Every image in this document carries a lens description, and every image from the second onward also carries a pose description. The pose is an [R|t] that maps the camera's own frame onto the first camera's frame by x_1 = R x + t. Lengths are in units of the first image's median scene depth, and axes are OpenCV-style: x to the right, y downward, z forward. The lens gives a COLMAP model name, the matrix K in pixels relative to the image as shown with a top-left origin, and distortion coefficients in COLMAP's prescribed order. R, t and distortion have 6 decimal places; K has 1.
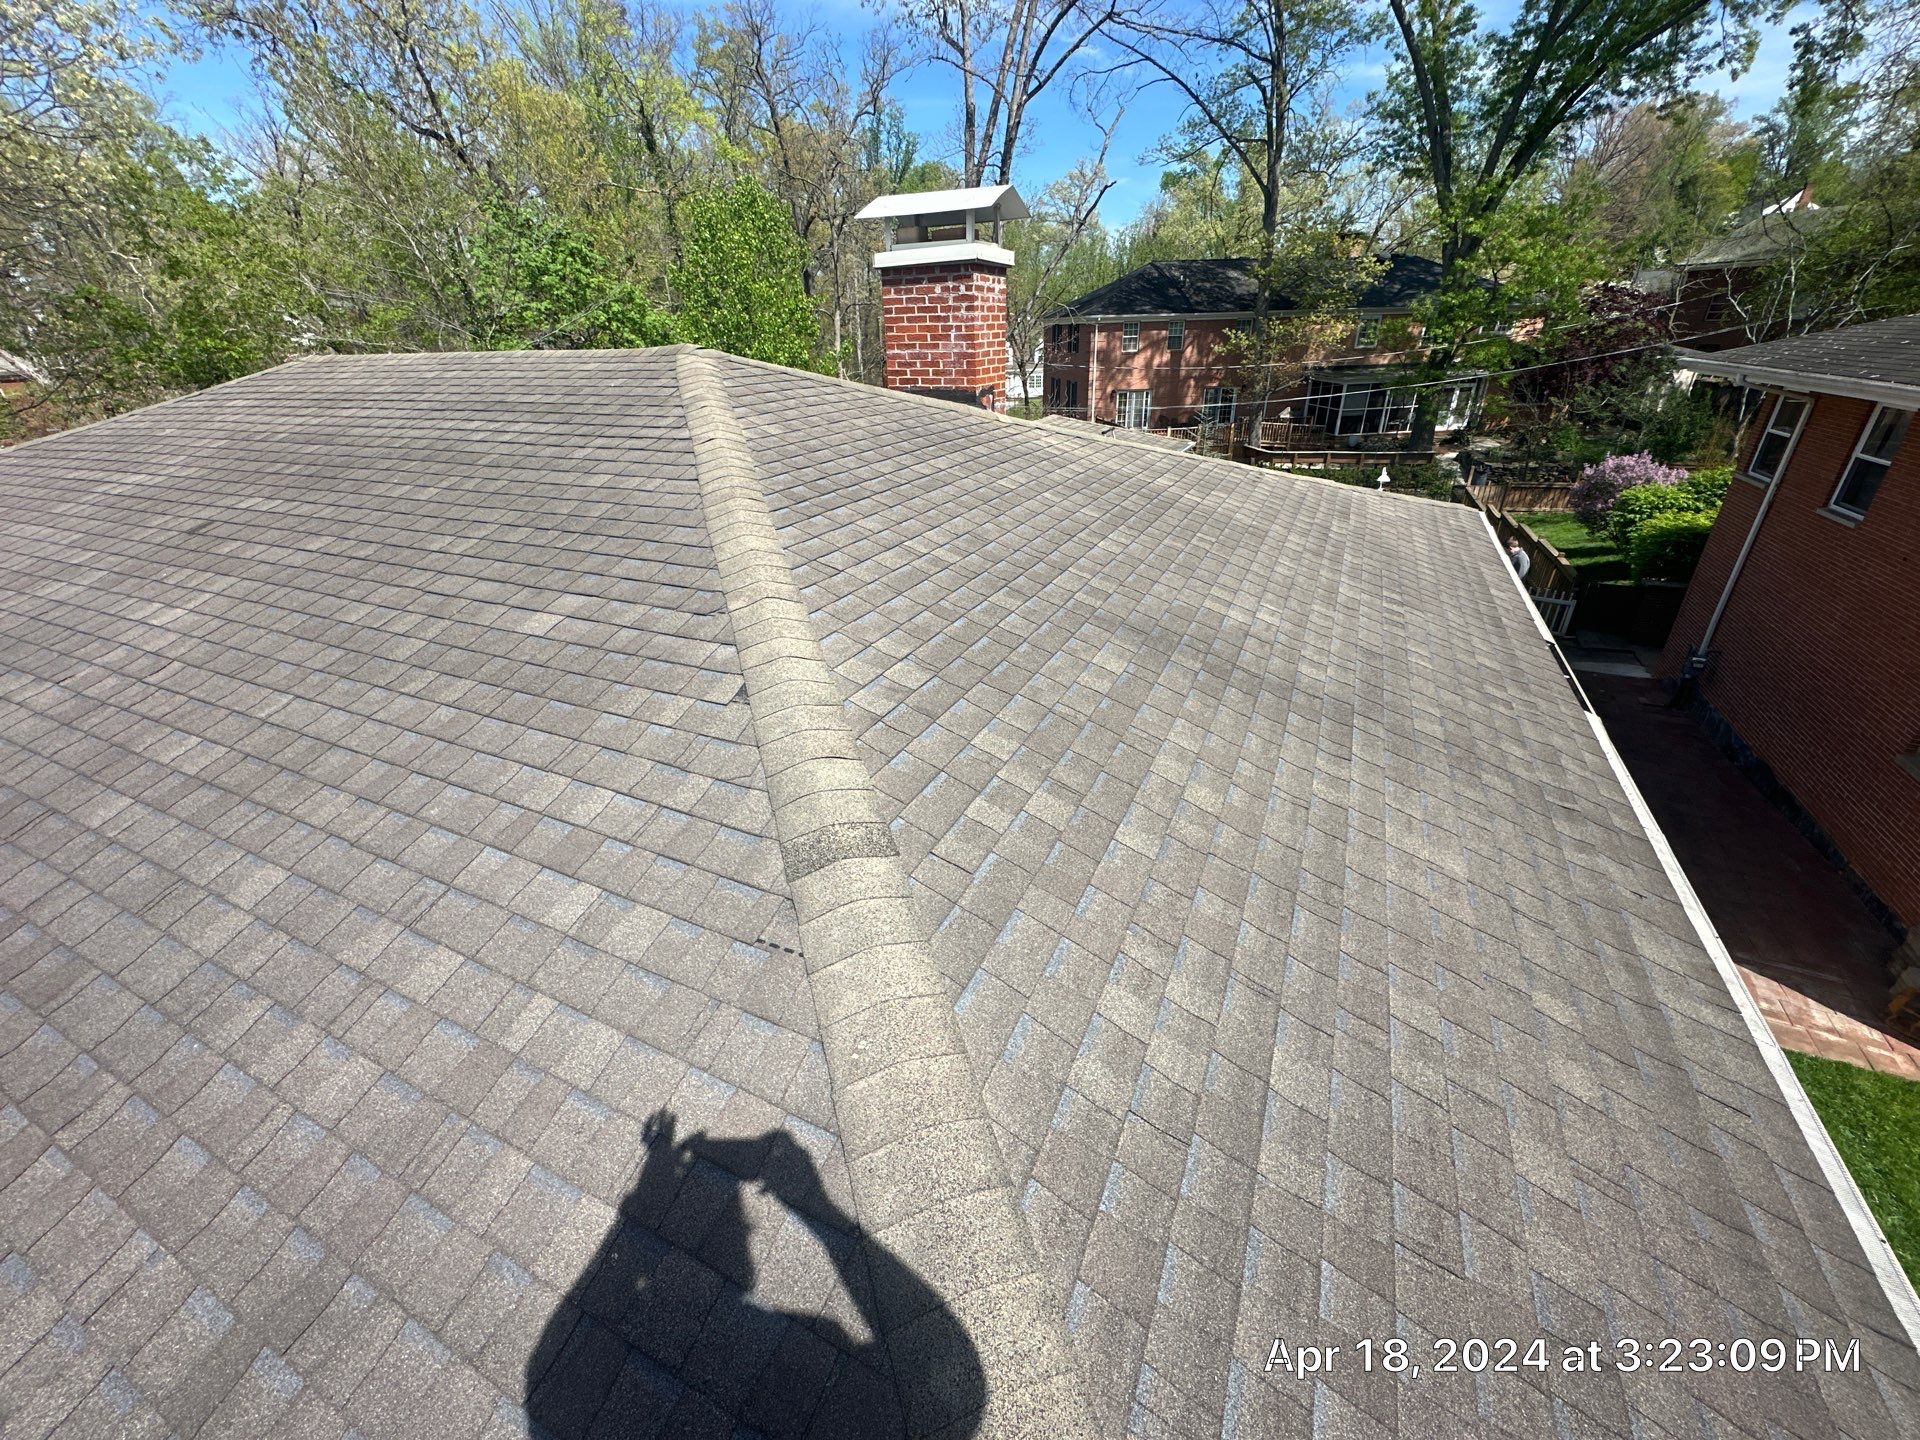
lens RADIAL K [[764.5, 0, 961.2], [0, 764.5, 720.8], [0, 0, 1]] dist [-0.004238, 0.000896]
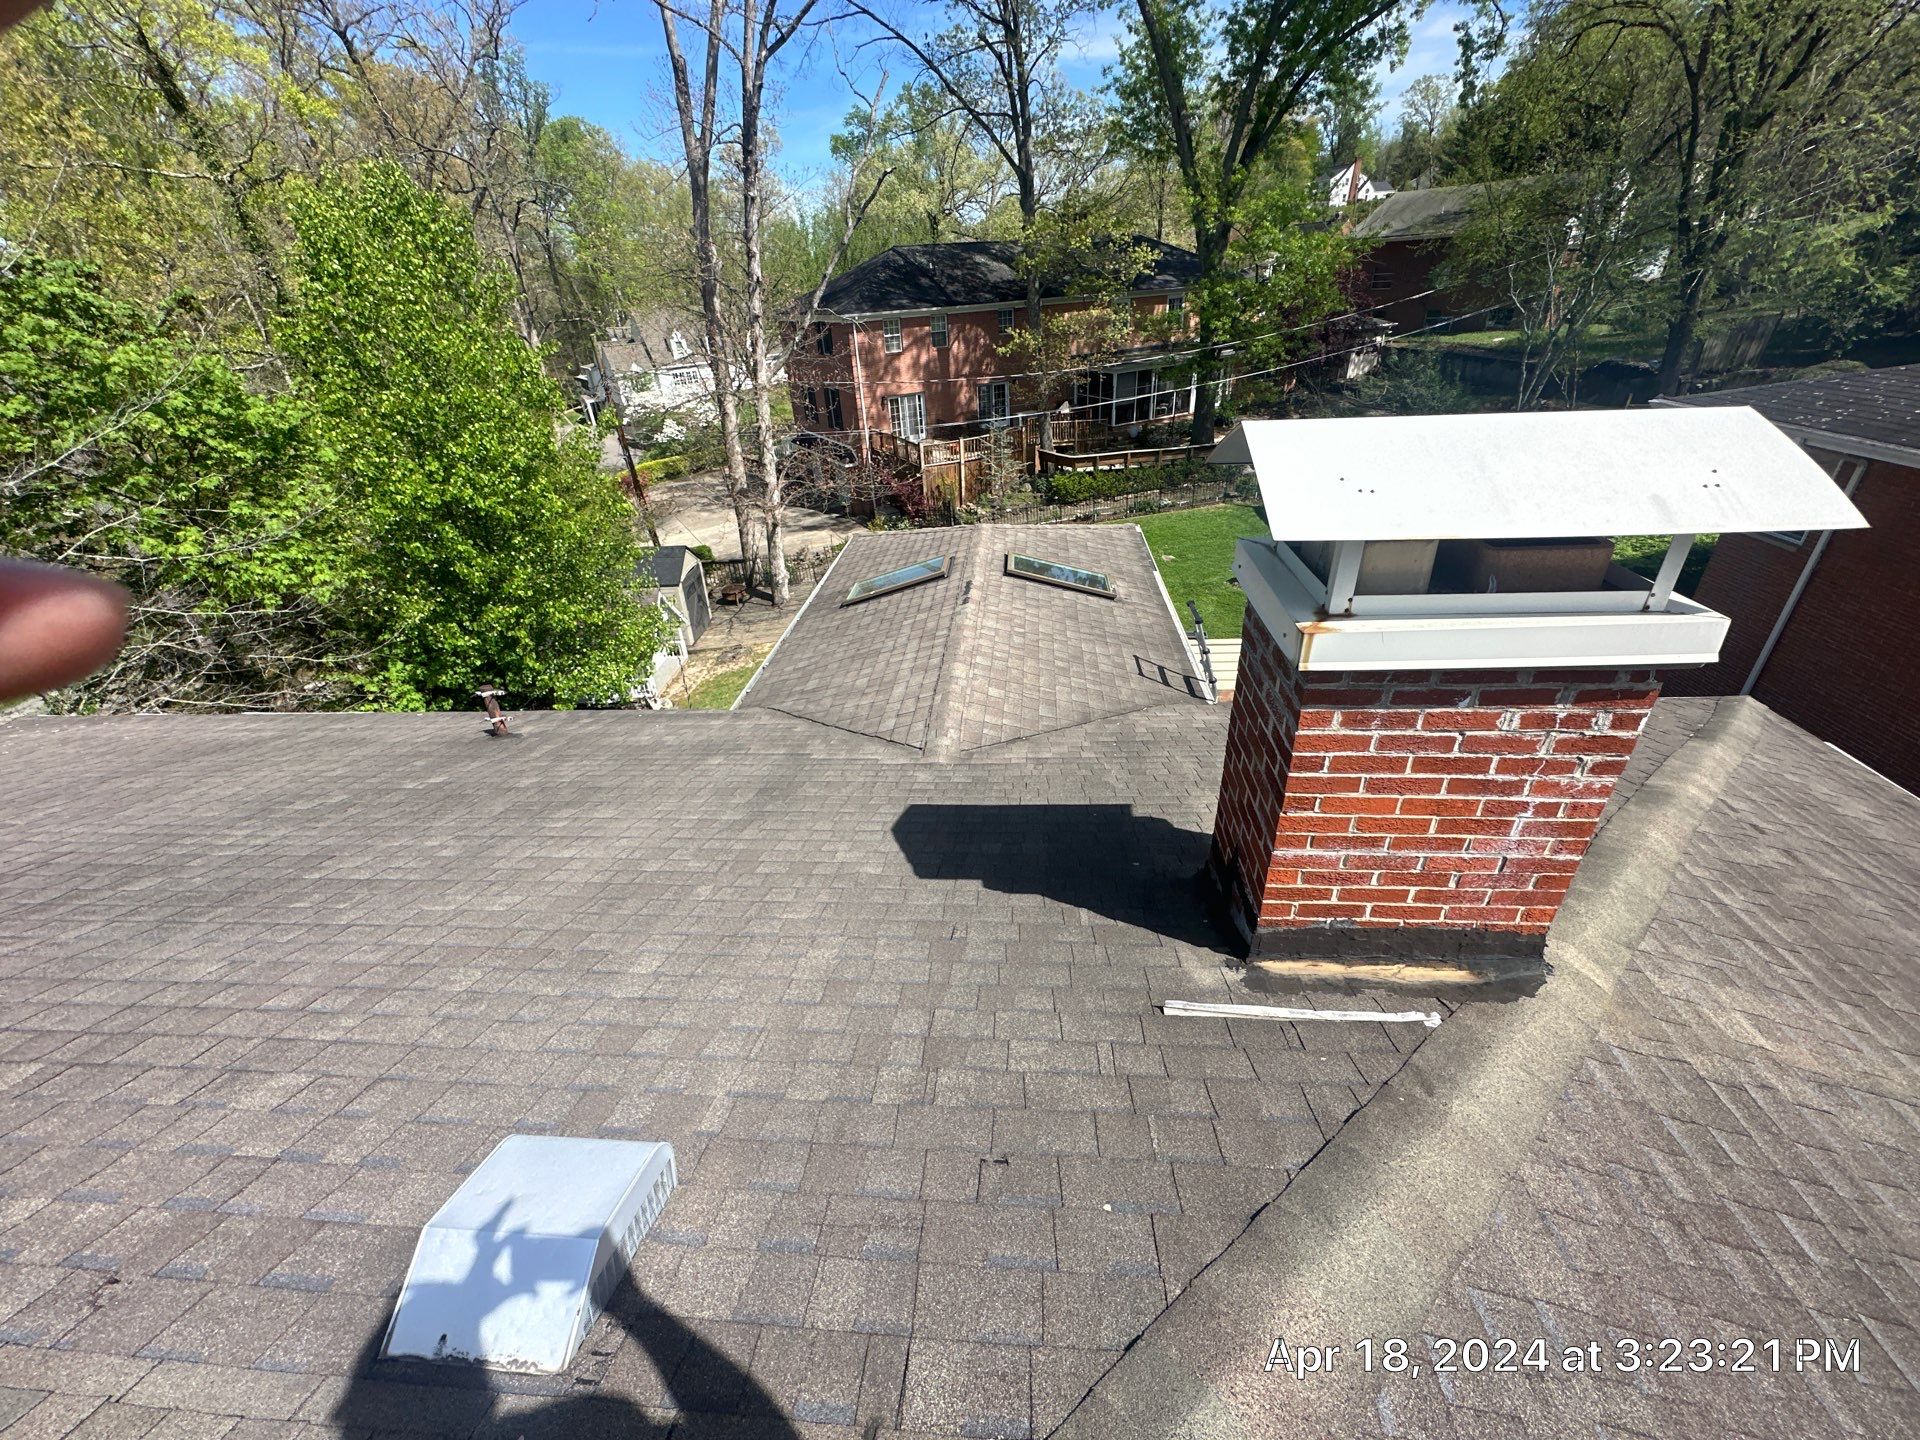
lens RADIAL K [[764.5, 0, 961.2], [0, 764.5, 720.8], [0, 0, 1]] dist [-0.004238, 0.000896]
pose [[0.933243, -0.202379, 0.296817, -0.228390], [0.191890, 0.979302, 0.064383, -0.422278], [-0.303703, -0.003129, 0.952762, 0.512477]]
